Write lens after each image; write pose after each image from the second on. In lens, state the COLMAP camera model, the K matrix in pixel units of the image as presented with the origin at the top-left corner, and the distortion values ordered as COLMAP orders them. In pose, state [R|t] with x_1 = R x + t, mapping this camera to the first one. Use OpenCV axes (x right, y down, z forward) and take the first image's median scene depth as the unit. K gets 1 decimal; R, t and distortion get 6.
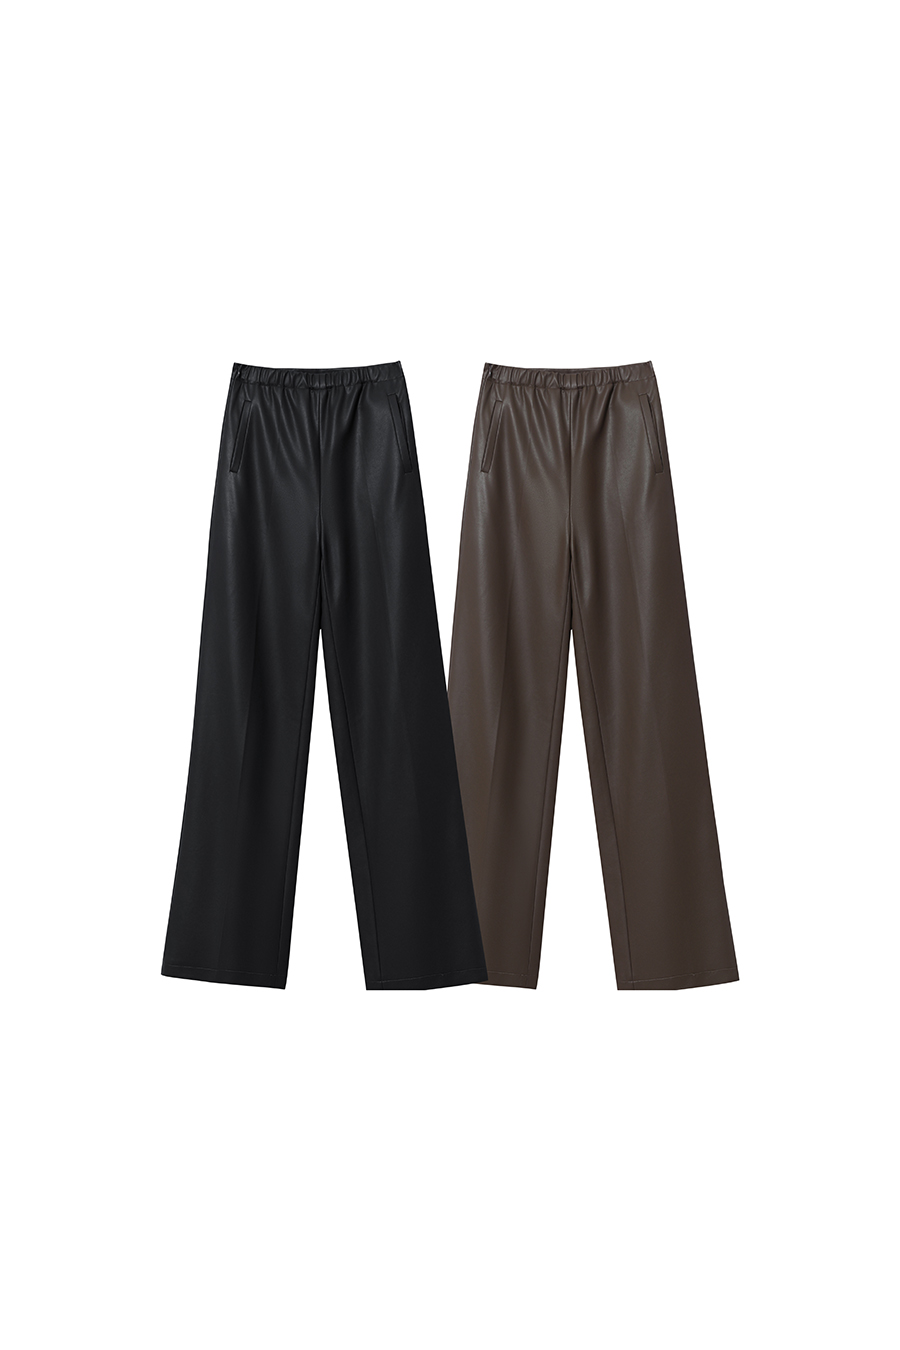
lens RADIAL K [[1969.4, 0, 442.2], [0, 1969.4, 676.3], [0, 0, 1]] dist [-0.032752, 0.000000]
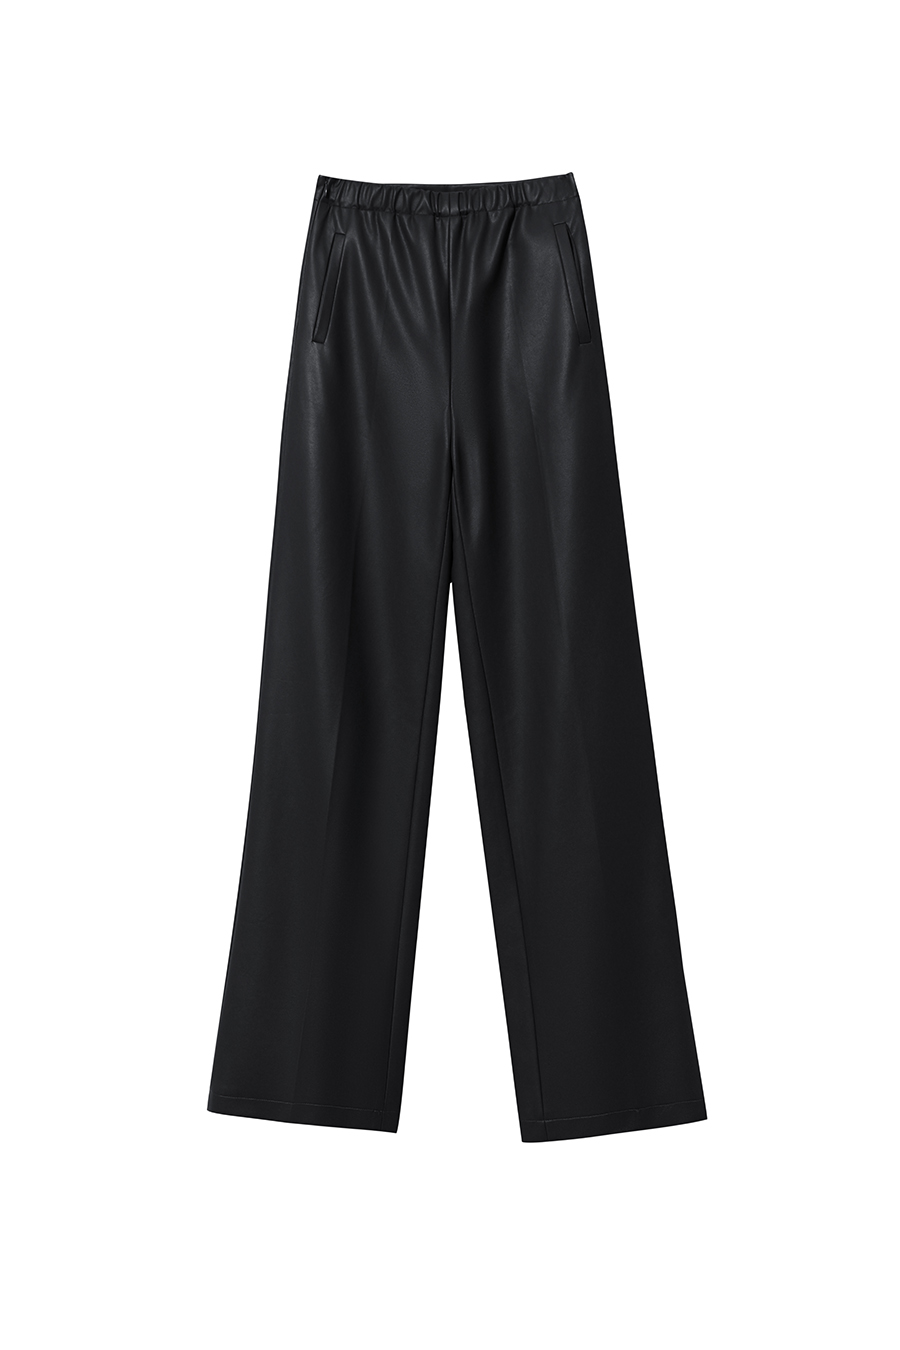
lens RADIAL K [[1969.4, 0, 446.0], [0, 1969.4, 675.7], [0, 0, 1]] dist [-0.032752, 0.000000]
pose [[0.997857, 0.001020, -0.065425, -0.020646], [-0.000247, 0.999930, 0.011827, -0.000764], [0.065432, -0.011785, 0.997787, 0.347296]]
